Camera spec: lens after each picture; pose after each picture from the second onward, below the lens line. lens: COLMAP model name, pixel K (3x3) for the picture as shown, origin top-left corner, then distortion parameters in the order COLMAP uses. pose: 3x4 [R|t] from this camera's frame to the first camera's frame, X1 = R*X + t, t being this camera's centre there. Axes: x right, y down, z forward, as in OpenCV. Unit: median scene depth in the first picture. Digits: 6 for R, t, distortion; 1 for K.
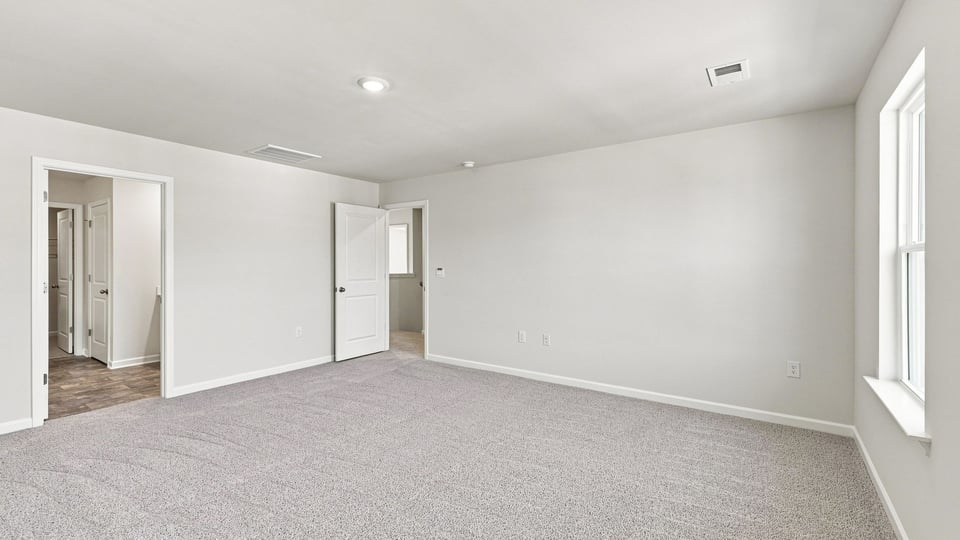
lens RADIAL K [[410.2, 0, 474.9], [0, 410.2, 262.9], [0, 0, 1]] dist [0.009124, -0.000171]
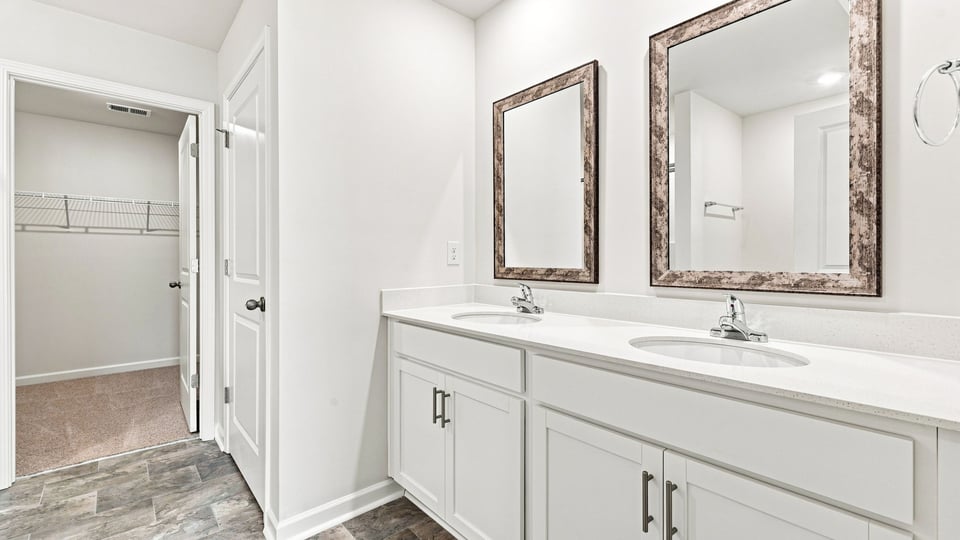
lens RADIAL K [[410.2, 0, 474.9], [0, 410.2, 262.9], [0, 0, 1]] dist [0.009124, -0.000171]
pose [[0.973126, 0.002867, -0.230254, -0.592336], [-0.001133, 0.999970, 0.007663, 0.029221], [0.230269, -0.007196, 0.973100, 0.654579]]
